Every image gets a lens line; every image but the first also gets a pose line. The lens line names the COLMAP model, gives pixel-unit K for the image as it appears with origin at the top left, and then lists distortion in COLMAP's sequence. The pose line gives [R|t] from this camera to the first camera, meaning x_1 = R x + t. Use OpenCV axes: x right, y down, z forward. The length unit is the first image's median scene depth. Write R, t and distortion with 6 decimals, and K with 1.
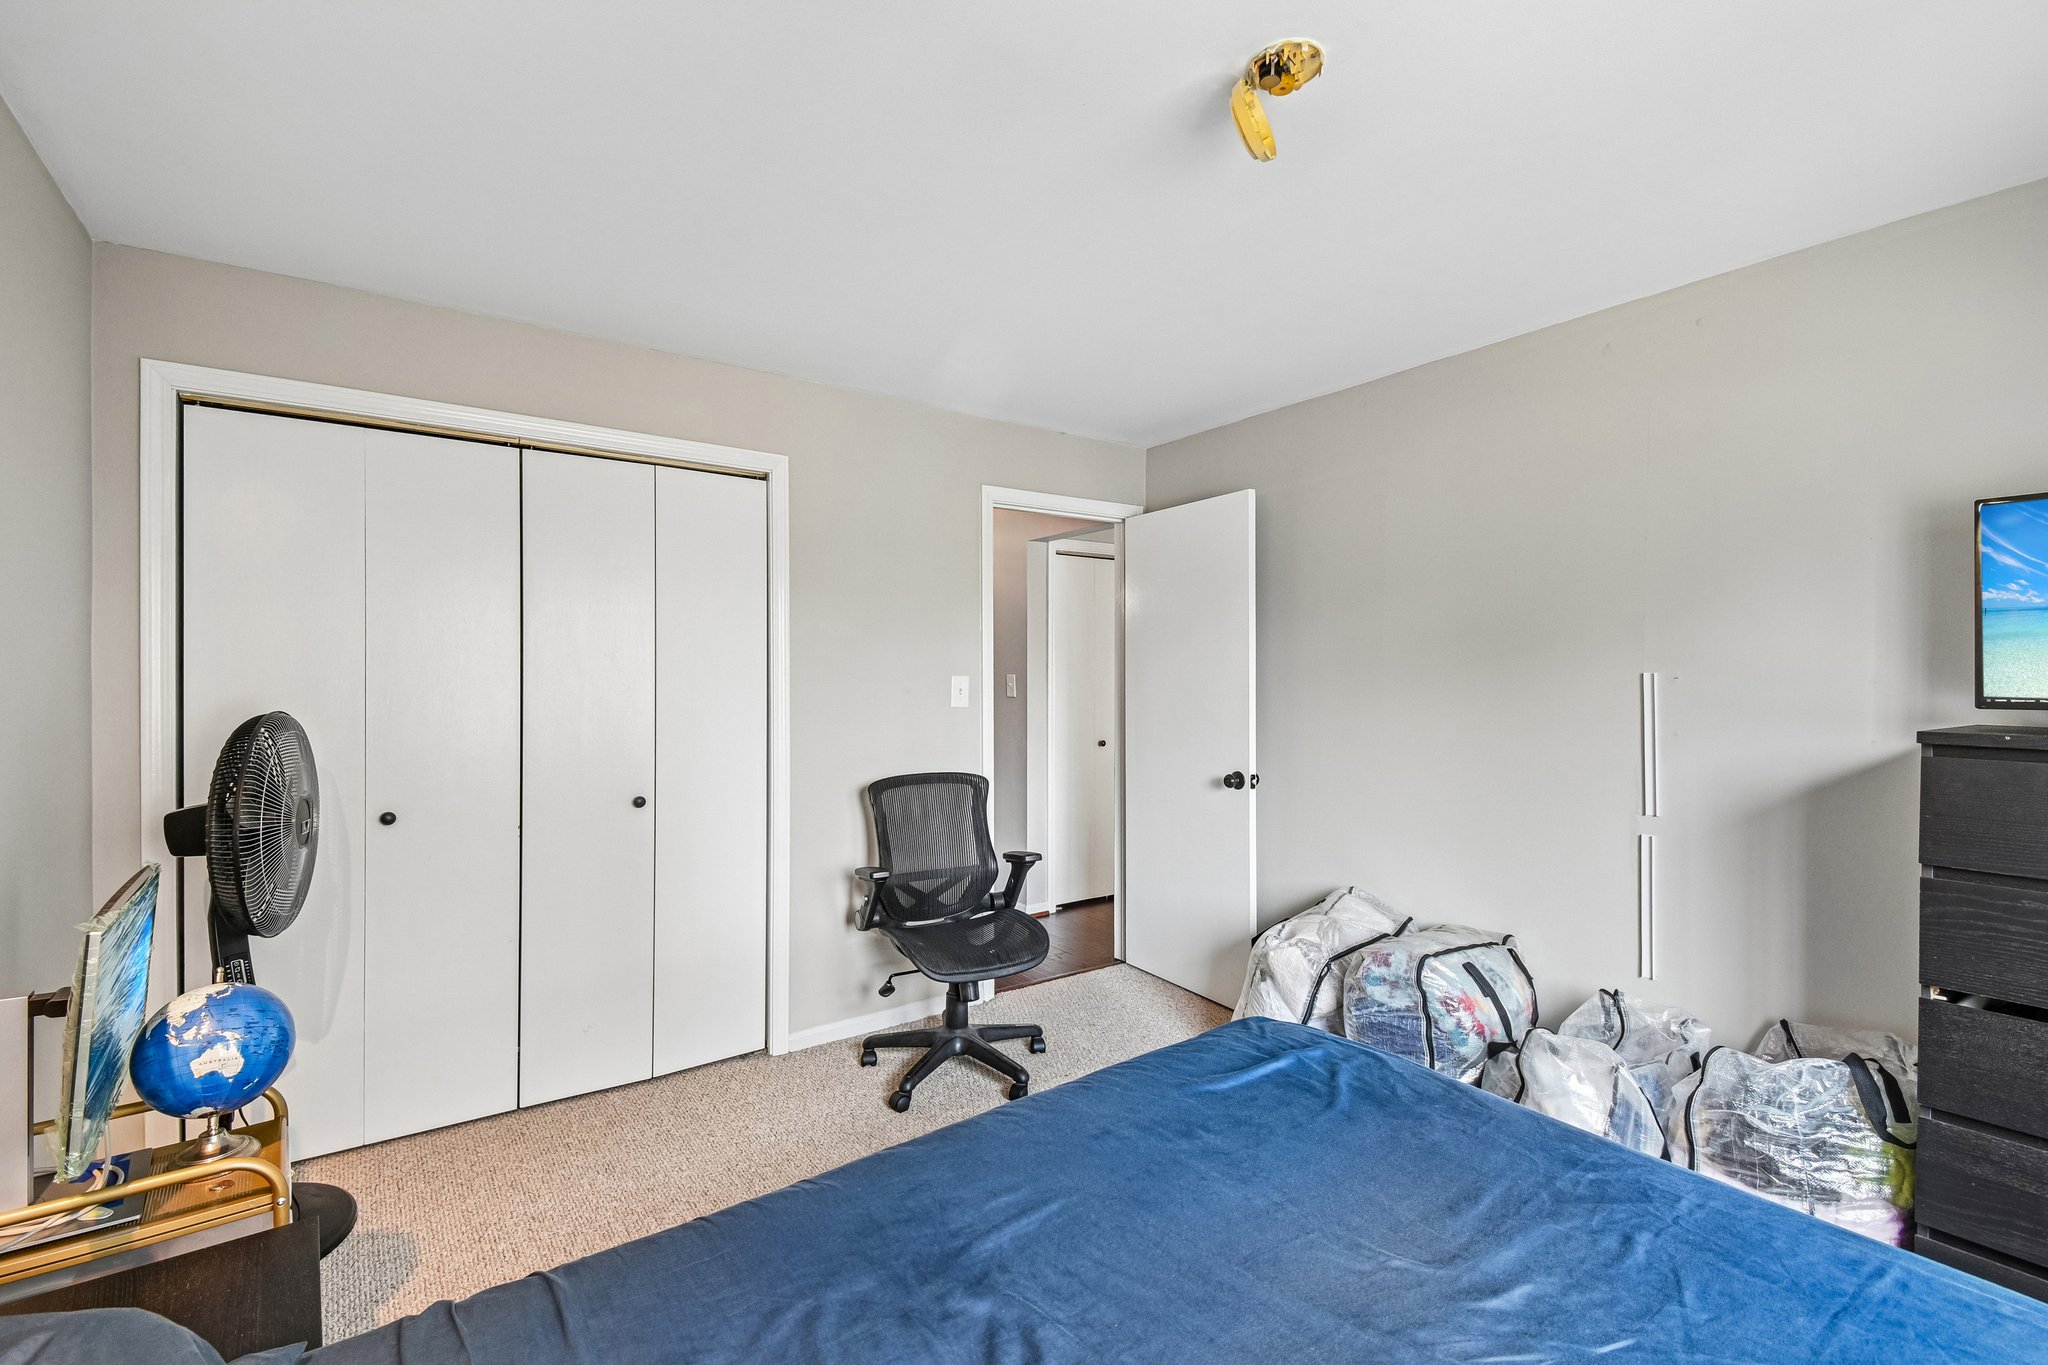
lens RADIAL K [[917.7, 0, 1018.3], [0, 917.7, 683.3], [0, 0, 1]] dist [0.029986, -0.004154]
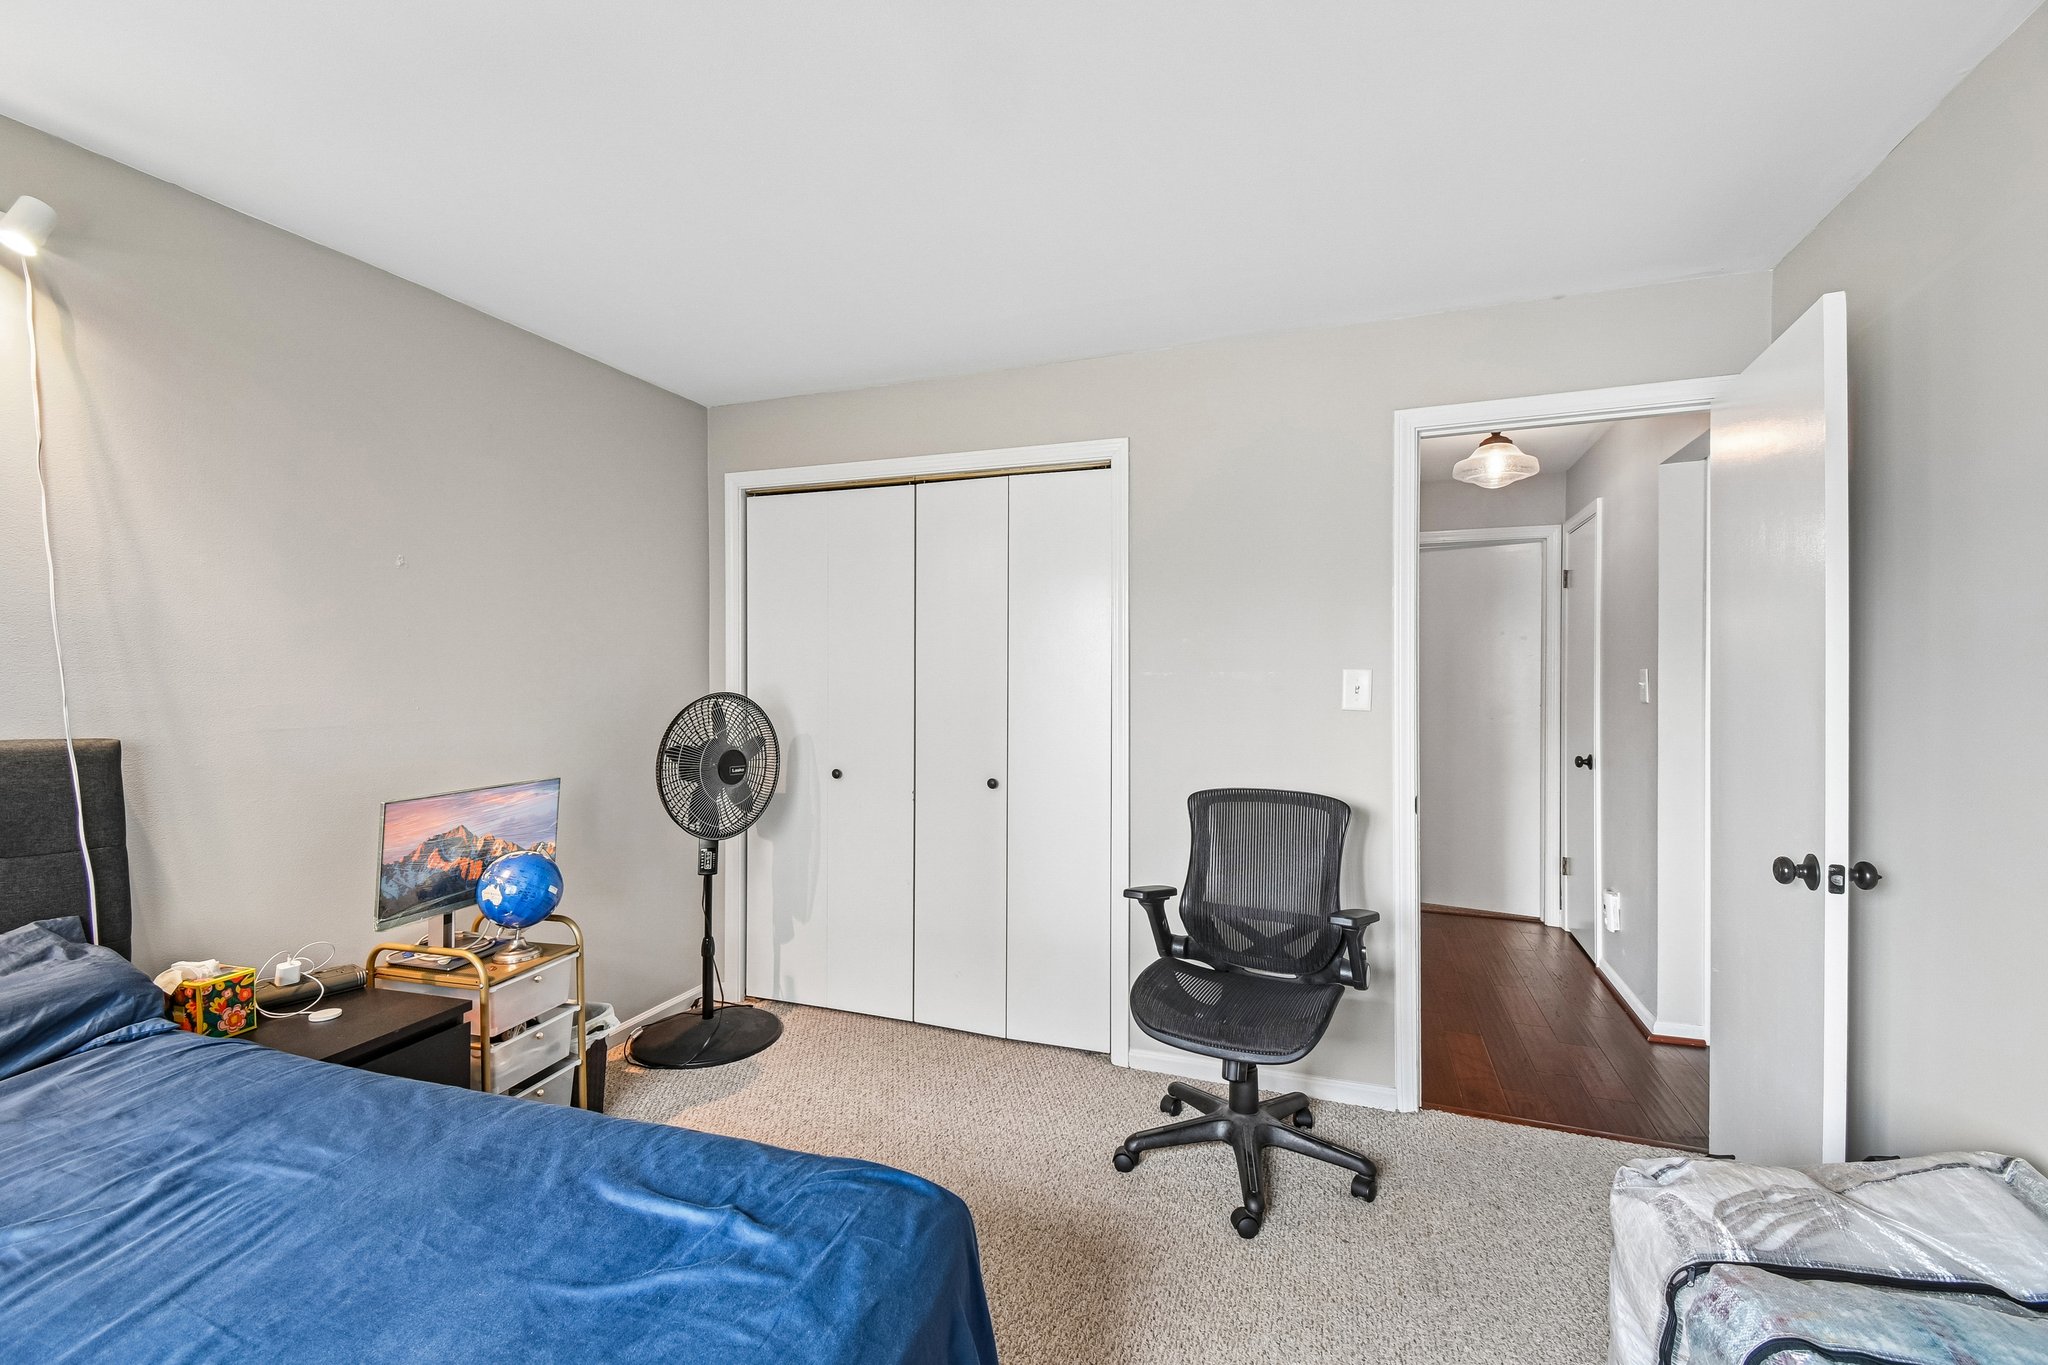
lens RADIAL K [[917.7, 0, 1026.3], [0, 917.7, 675.8], [0, 0, 1]] dist [0.029986, -0.004154]
pose [[0.557904, 0.004800, -0.829892, 0.513027], [-0.008046, 0.999968, 0.000375, -0.000909], [0.829866, 0.006468, 0.557925, 0.412360]]
